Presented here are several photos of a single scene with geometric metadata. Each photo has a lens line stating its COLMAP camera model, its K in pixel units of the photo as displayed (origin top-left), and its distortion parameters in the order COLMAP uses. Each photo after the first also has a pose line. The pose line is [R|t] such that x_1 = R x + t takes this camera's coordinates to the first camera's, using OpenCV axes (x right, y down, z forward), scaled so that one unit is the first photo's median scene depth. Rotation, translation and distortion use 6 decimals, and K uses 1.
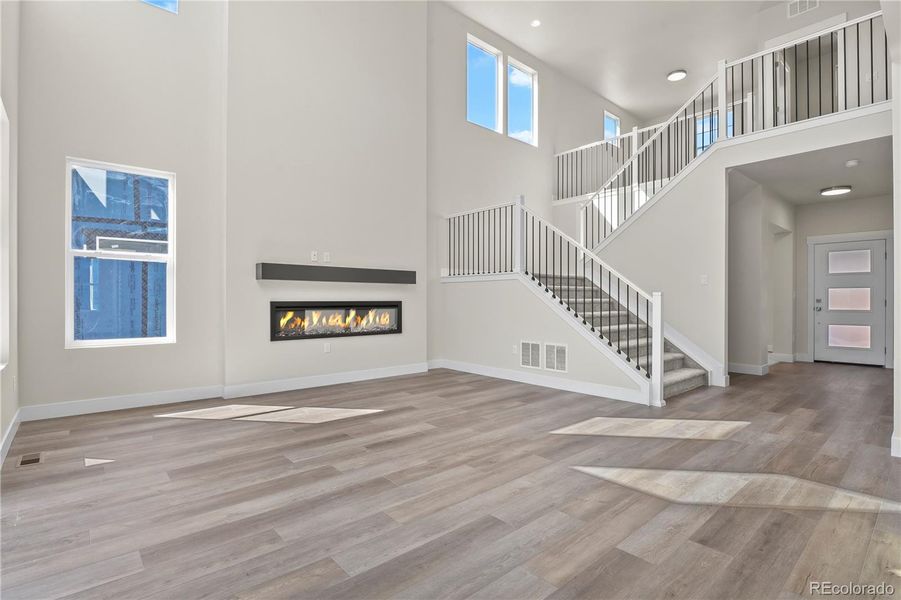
lens RADIAL K [[433.8, 0, 451.9], [0, 433.8, 302.8], [0, 0, 1]] dist [-0.007601, -0.002286]
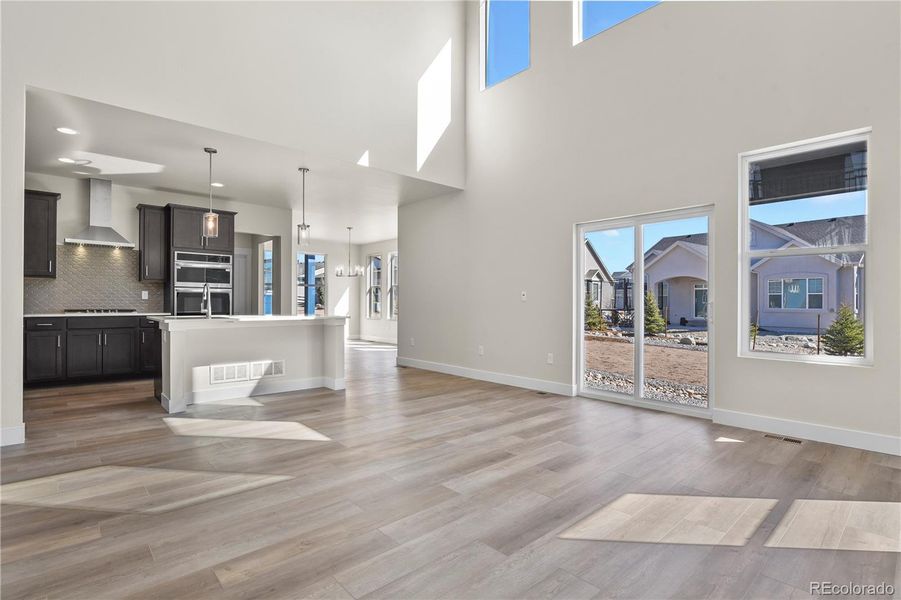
lens RADIAL K [[433.8, 0, 453.7], [0, 433.8, 299.3], [0, 0, 1]] dist [-0.007601, -0.002286]
pose [[-0.999786, -0.006260, -0.019693, -0.031651], [-0.006237, 0.999980, -0.001224, -0.009664], [0.019700, -0.001101, -0.999805, 1.373354]]
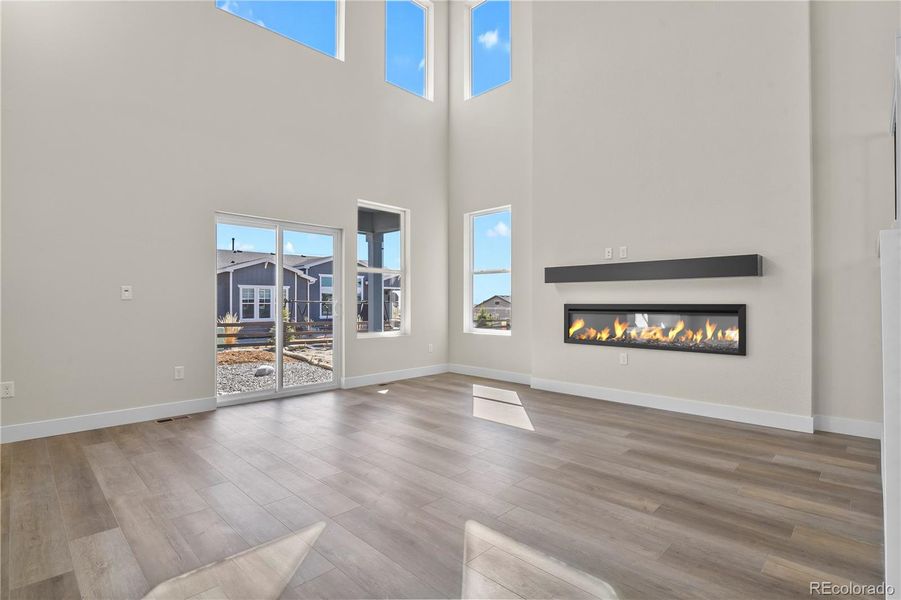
lens RADIAL K [[433.8, 0, 459.1], [0, 433.8, 301.9], [0, 0, 1]] dist [-0.007601, -0.002286]
pose [[0.083502, -0.002615, -0.996504, 0.637458], [-0.006080, 0.999977, -0.003134, -0.003522], [0.996489, 0.006320, 0.083484, 0.730428]]
